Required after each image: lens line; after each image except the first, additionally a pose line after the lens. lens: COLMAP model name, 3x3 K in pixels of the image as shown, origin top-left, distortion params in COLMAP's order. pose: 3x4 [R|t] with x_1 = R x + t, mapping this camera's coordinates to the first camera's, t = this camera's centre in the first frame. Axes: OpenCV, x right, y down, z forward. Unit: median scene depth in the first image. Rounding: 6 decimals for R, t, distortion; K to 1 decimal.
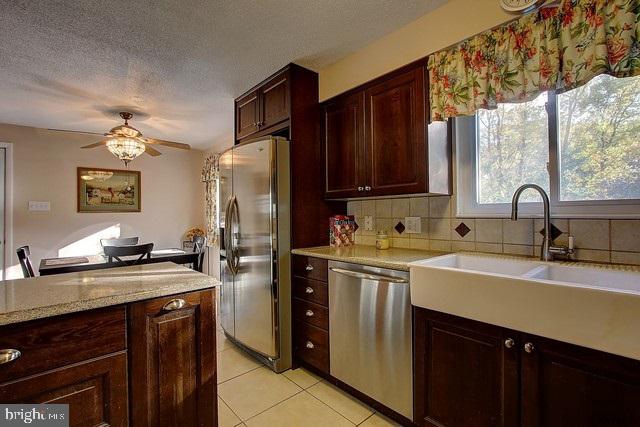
lens RADIAL K [[295.1, 0, 320.3], [0, 295.1, 216.0], [0, 0, 1]] dist [-0.014283, 0.002659]
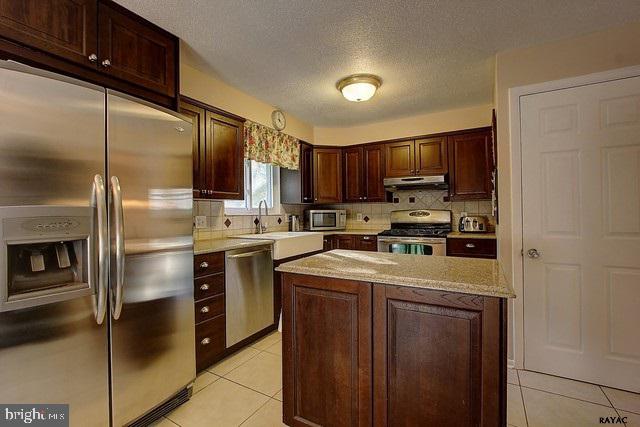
lens RADIAL K [[295.1, 0, 317.5], [0, 295.1, 213.4], [0, 0, 1]] dist [-0.014283, 0.002659]
pose [[-0.316581, 0.003854, 0.948558, -1.251667], [0.006555, 0.999977, -0.001876, -0.000531], [-0.948543, 0.005624, -0.316599, 1.061681]]
